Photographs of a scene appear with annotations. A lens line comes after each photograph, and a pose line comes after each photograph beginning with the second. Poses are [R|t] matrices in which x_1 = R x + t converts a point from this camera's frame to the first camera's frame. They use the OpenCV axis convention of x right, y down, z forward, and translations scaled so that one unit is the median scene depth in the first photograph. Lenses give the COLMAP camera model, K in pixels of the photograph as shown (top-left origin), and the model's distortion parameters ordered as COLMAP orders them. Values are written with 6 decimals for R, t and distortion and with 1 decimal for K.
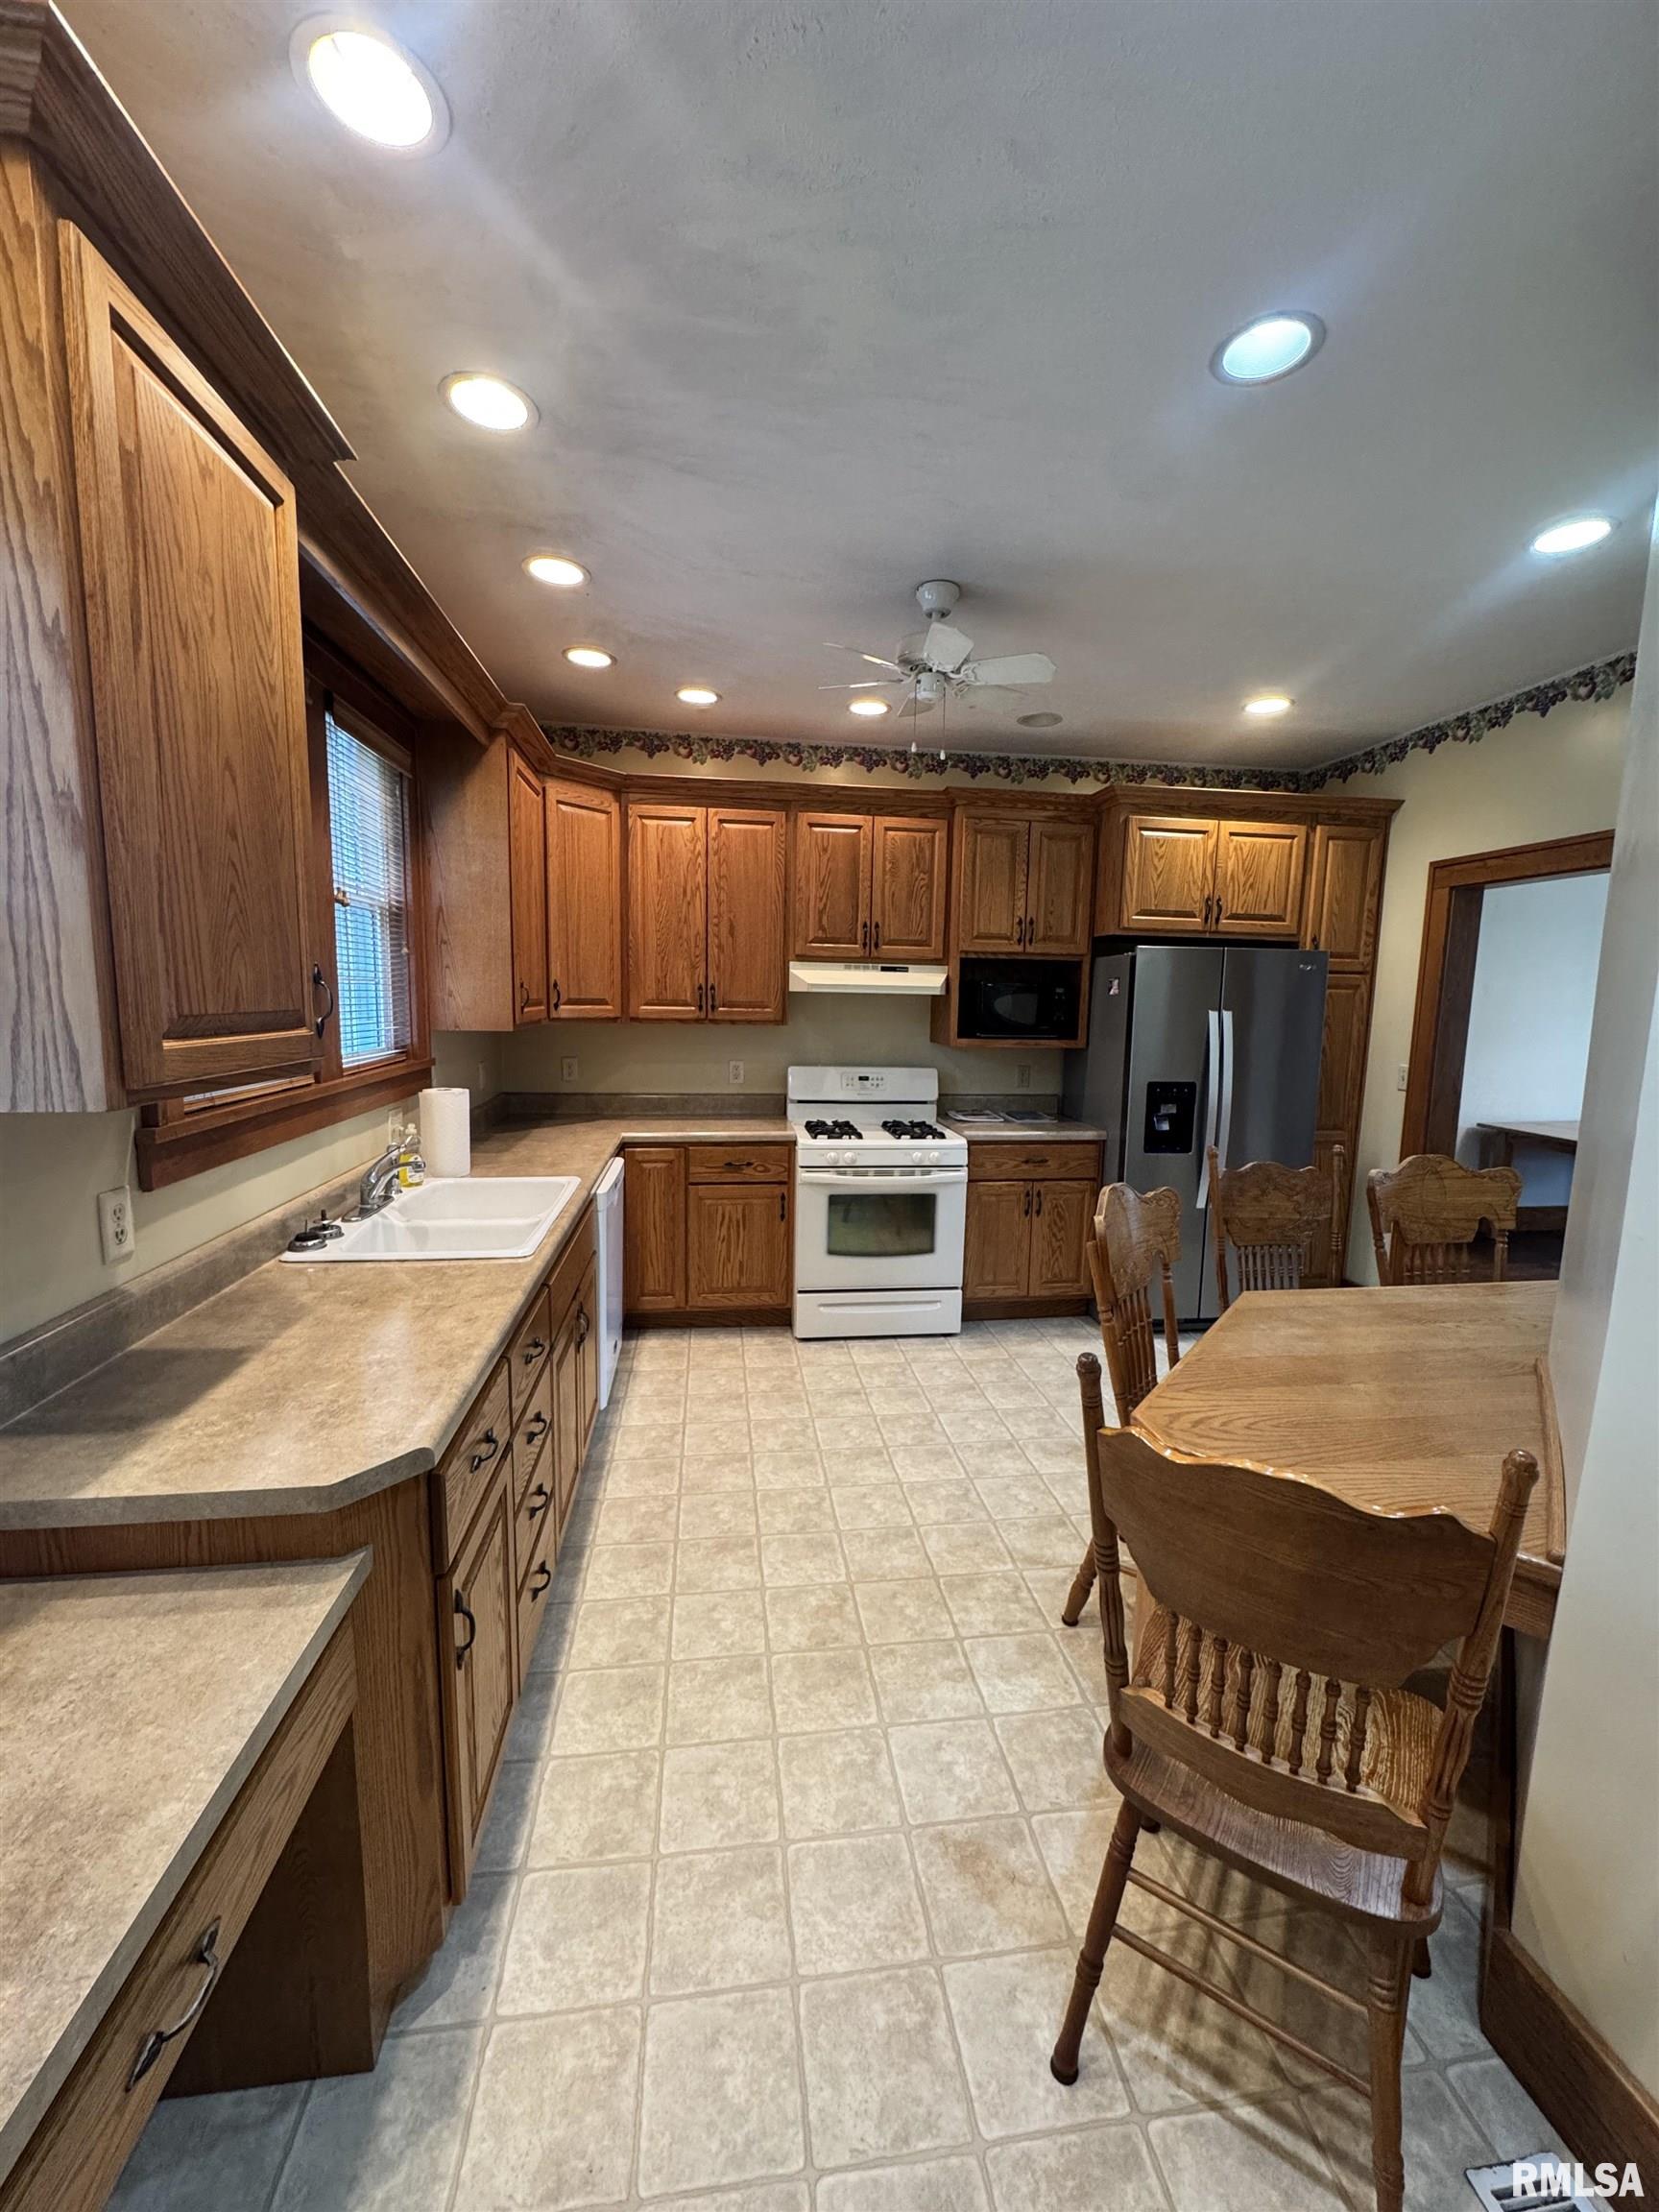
lens RADIAL K [[887.3, 0, 829.5], [0, 887.3, 1106.0], [0, 0, 1]] dist [-0.000443, 0.000026]
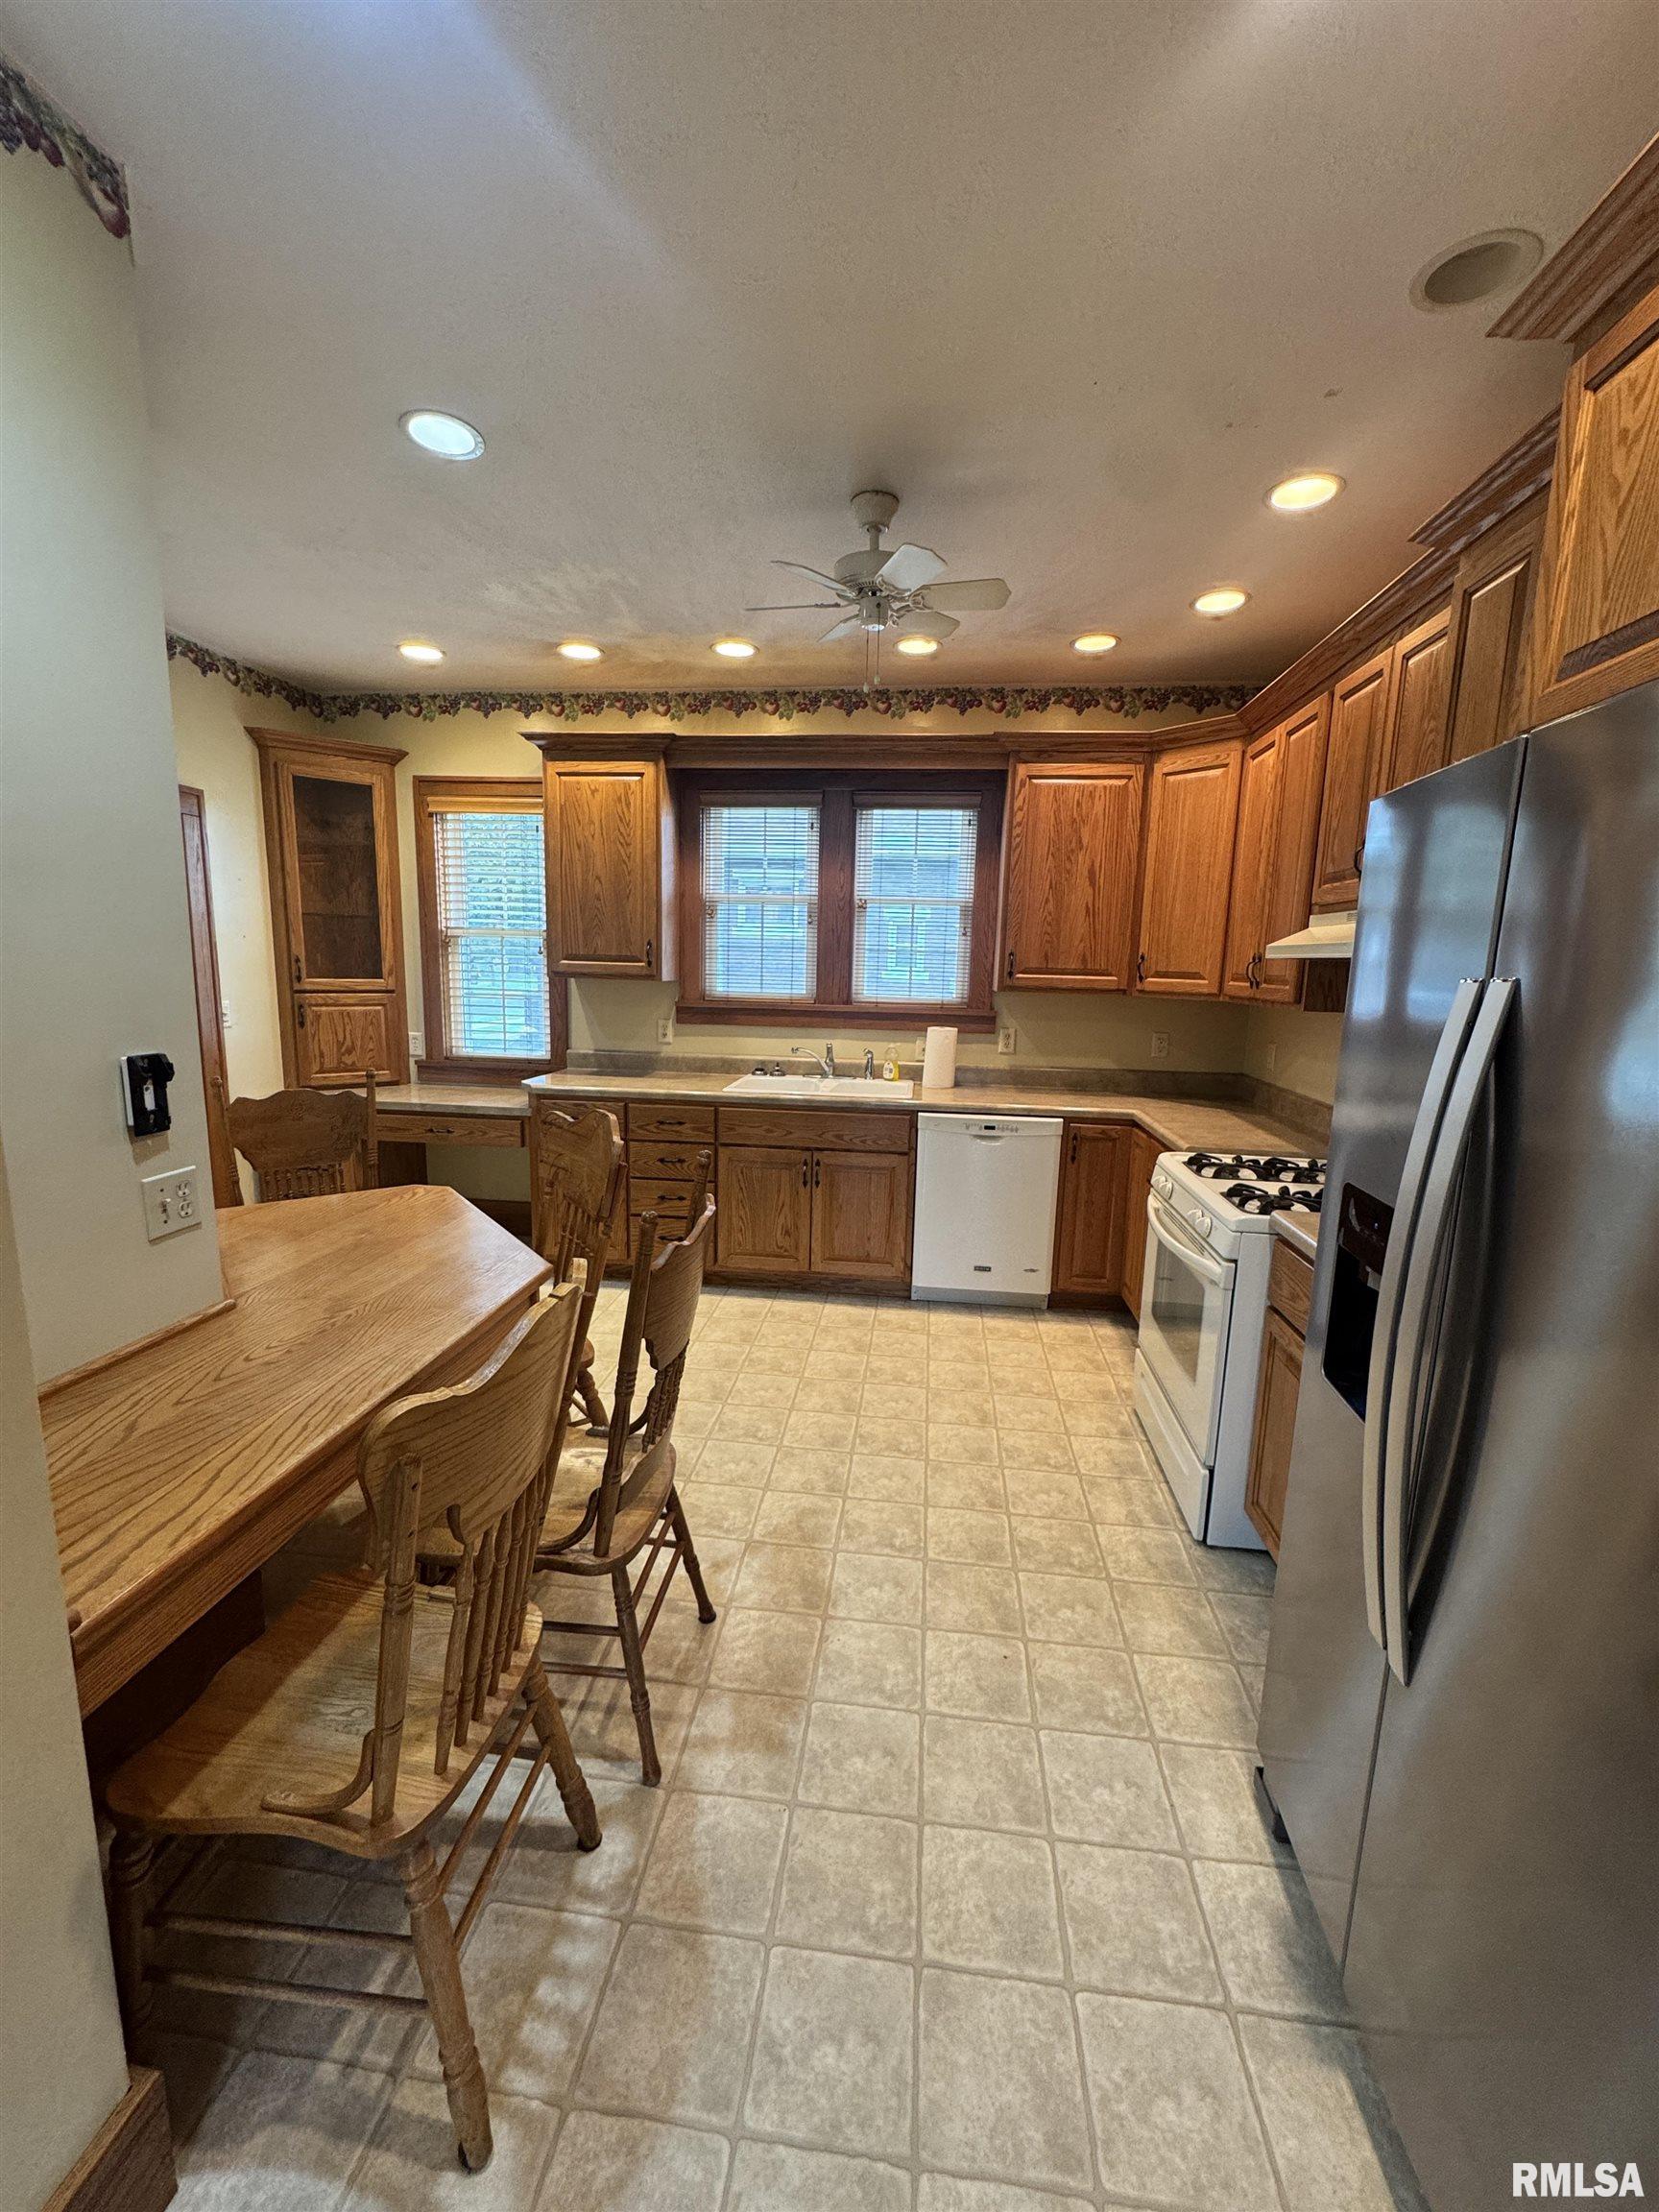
lens RADIAL K [[887.3, 0, 829.5], [0, 887.3, 1106.0], [0, 0, 1]] dist [-0.000443, 0.000026]
pose [[-0.246930, 0.137786, -0.959187, 0.873941], [-0.156830, 0.971108, 0.179872, -0.108178], [0.956258, 0.194845, -0.218187, 1.011006]]
